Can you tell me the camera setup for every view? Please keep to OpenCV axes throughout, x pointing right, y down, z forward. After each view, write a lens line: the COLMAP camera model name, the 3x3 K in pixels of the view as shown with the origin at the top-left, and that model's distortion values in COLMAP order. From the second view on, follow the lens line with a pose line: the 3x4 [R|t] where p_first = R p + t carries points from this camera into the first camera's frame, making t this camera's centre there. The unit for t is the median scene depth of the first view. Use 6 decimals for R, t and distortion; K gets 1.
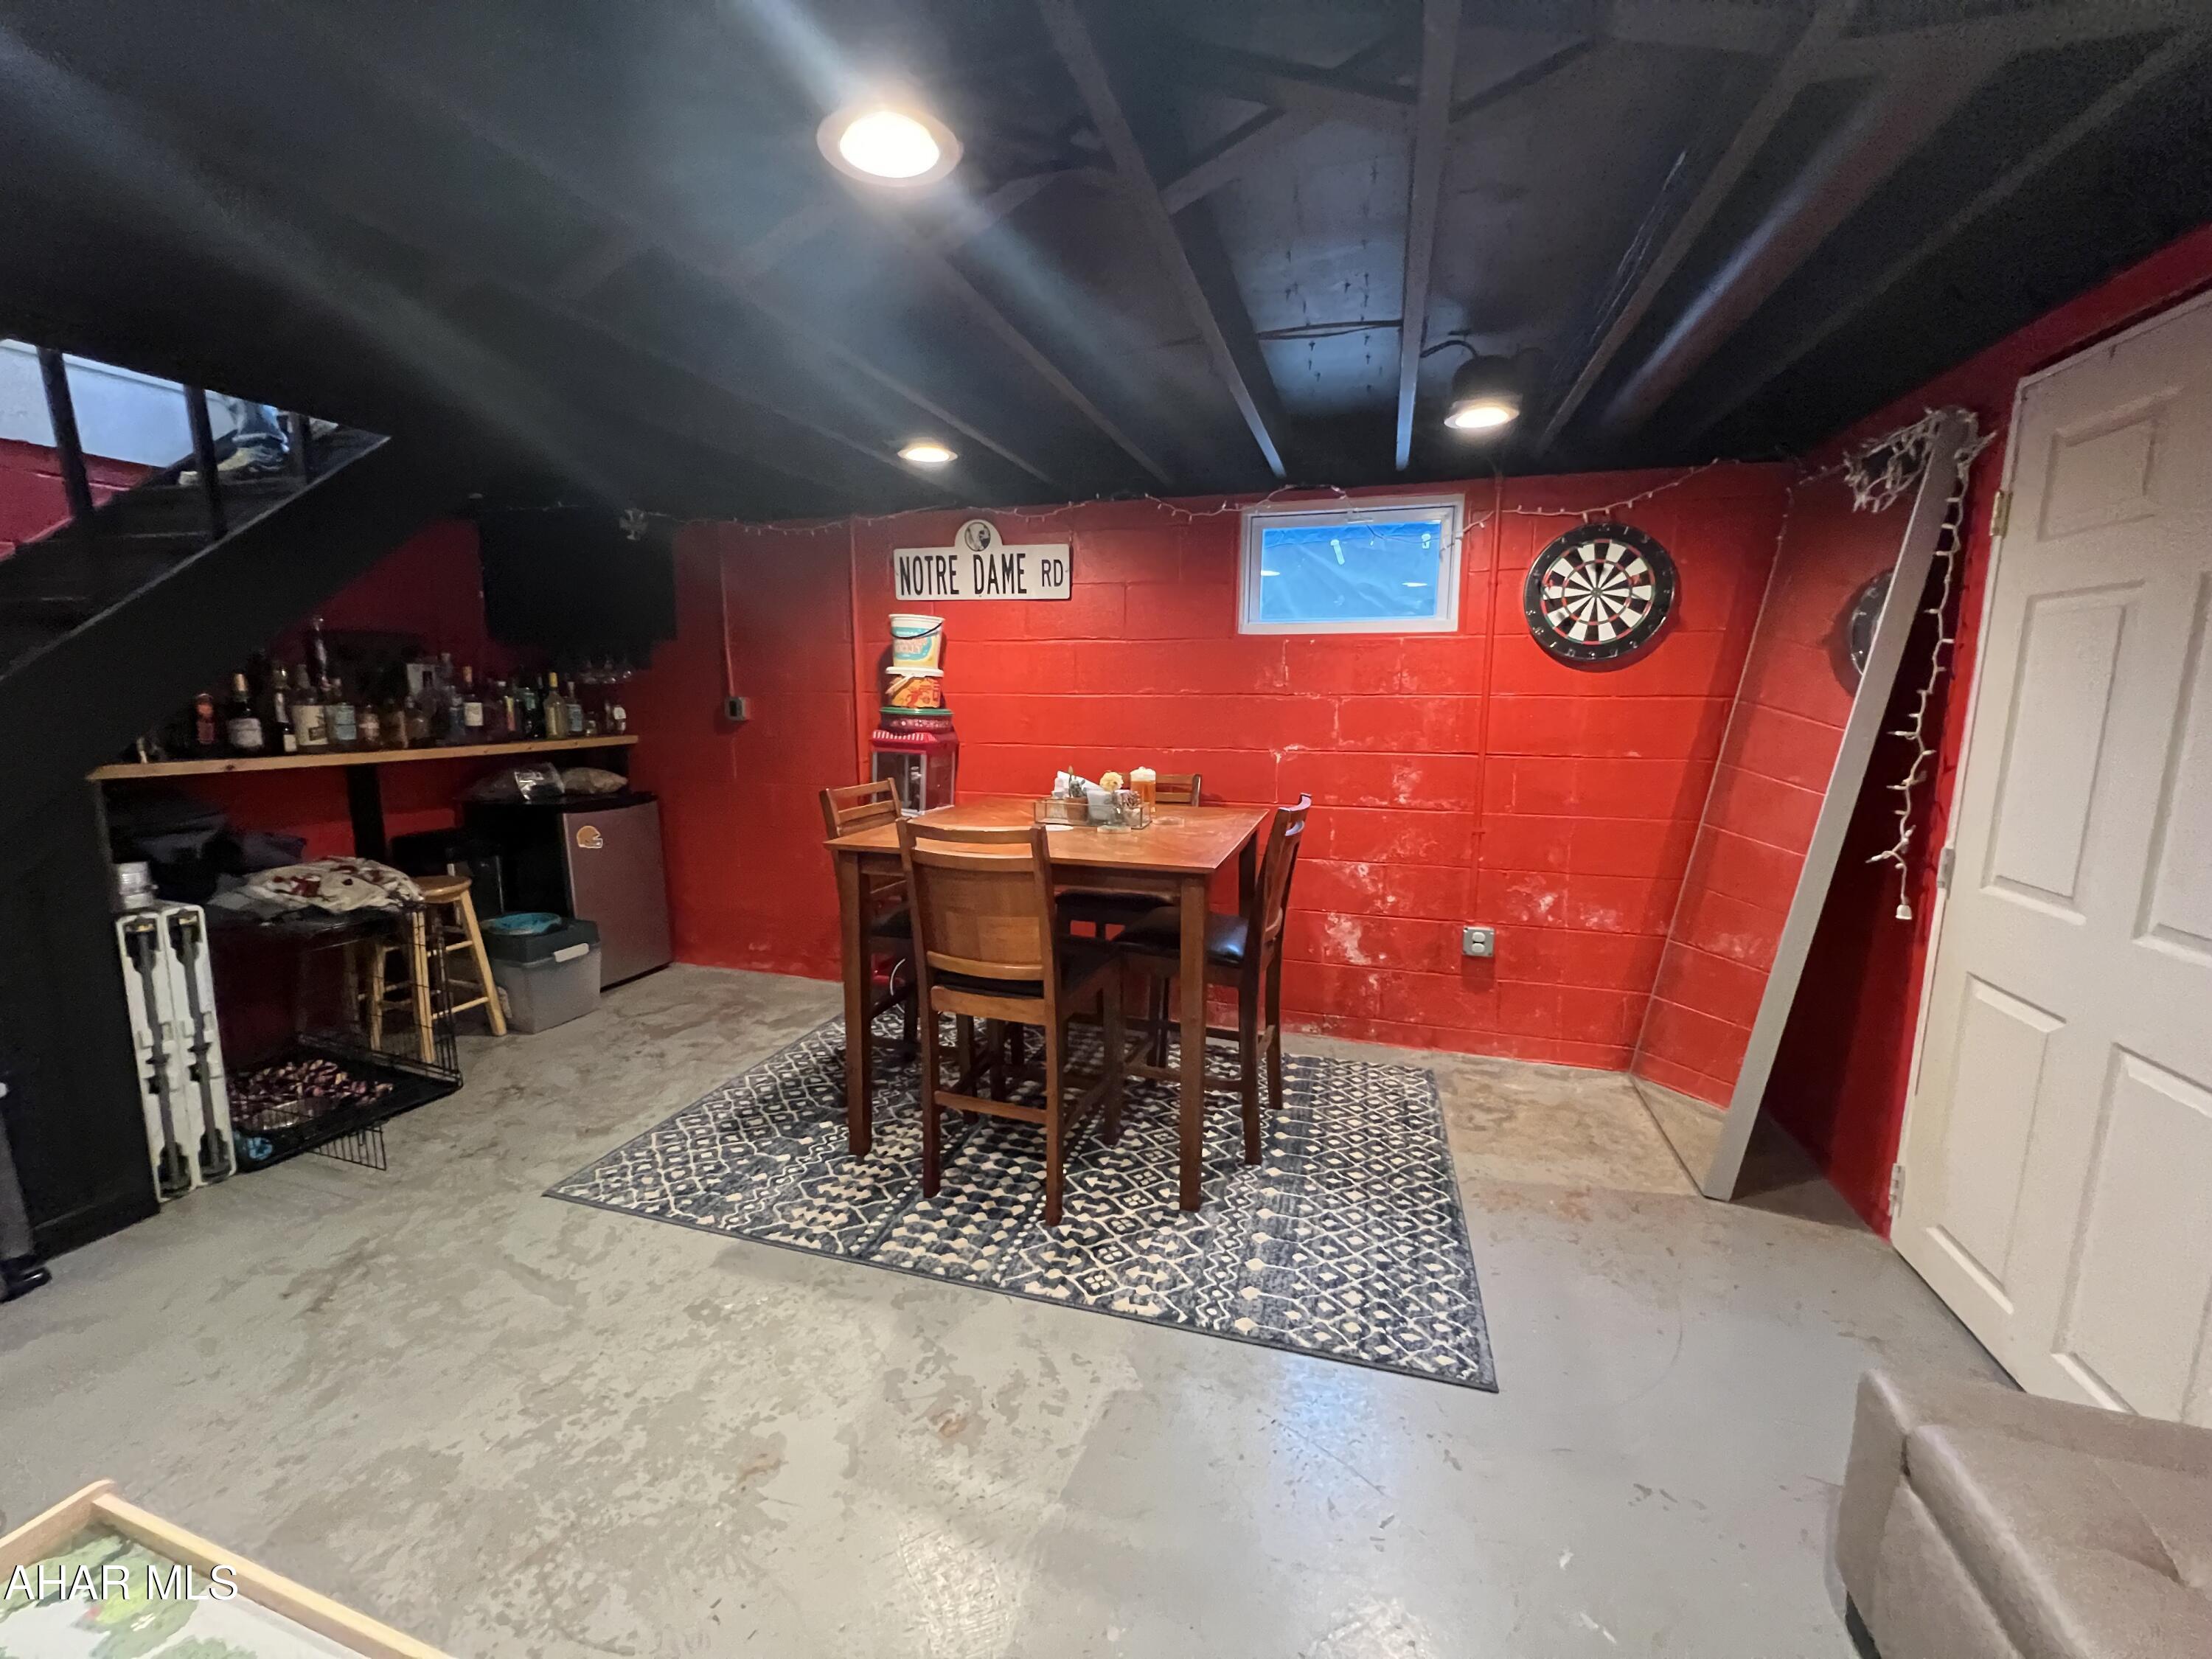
lens RADIAL K [[885.7, 0, 1106.1], [0, 885.7, 828.3], [0, 0, 1]] dist [-0.000850, 0.000131]
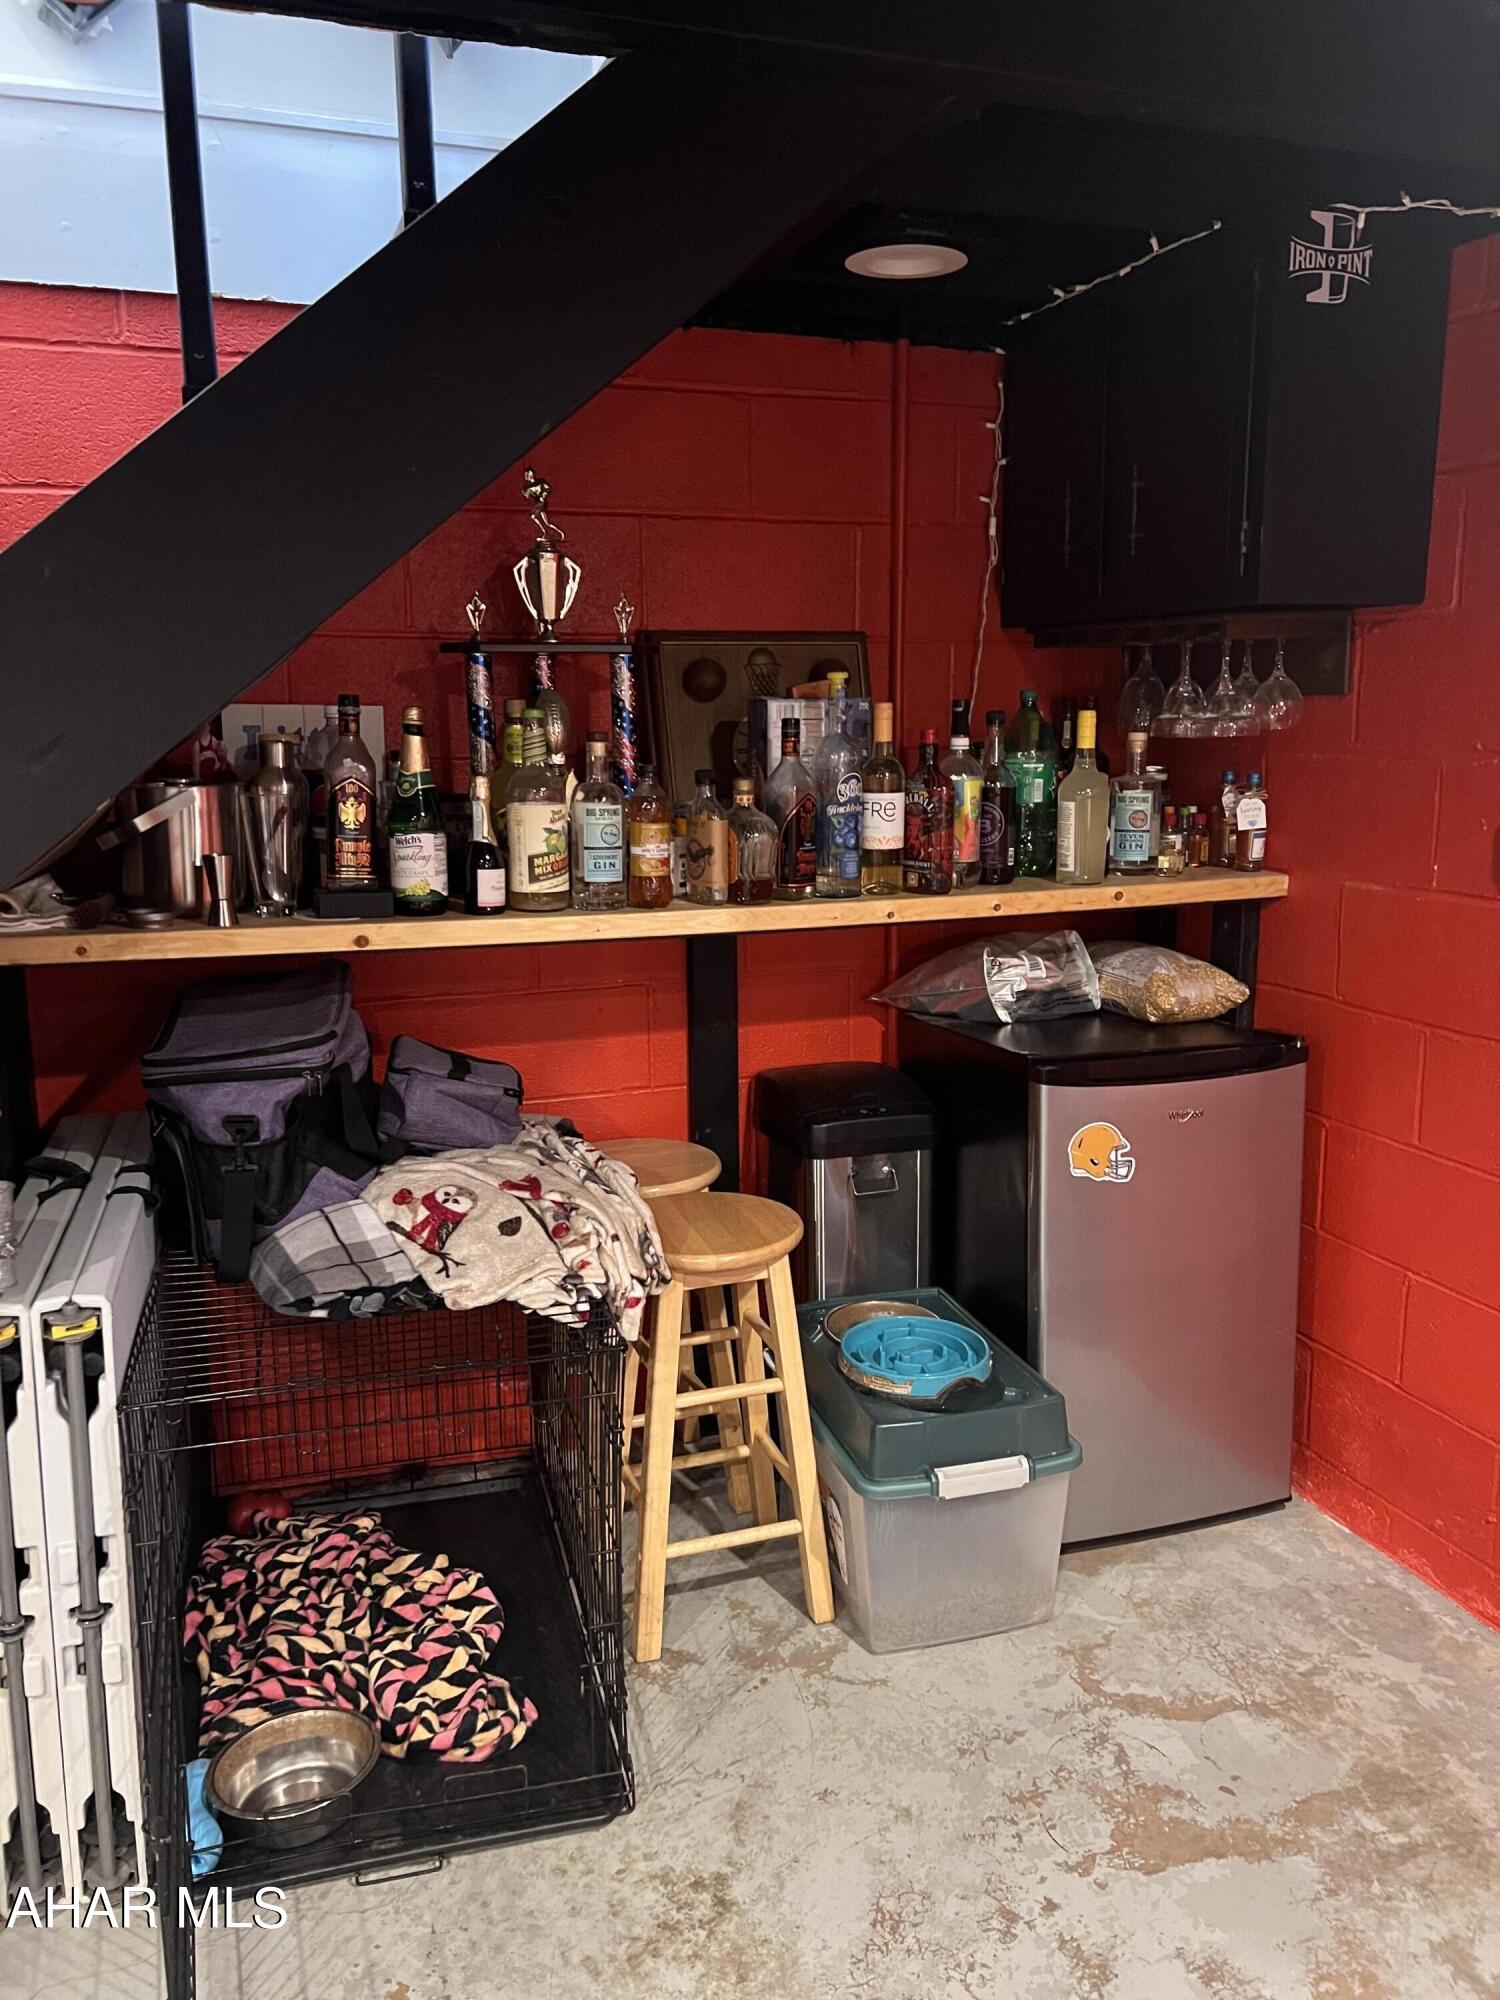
lens RADIAL K [[1537.4, 0, 750.0], [0, 1537.4, 1000.0], [0, 0, 1]] dist [0.088931, -0.091003]
pose [[0.598842, 0.133195, -0.789714, -0.178376], [-0.111311, 0.990345, 0.082626, -0.099638], [0.793094, 0.038424, 0.607886, 0.524922]]
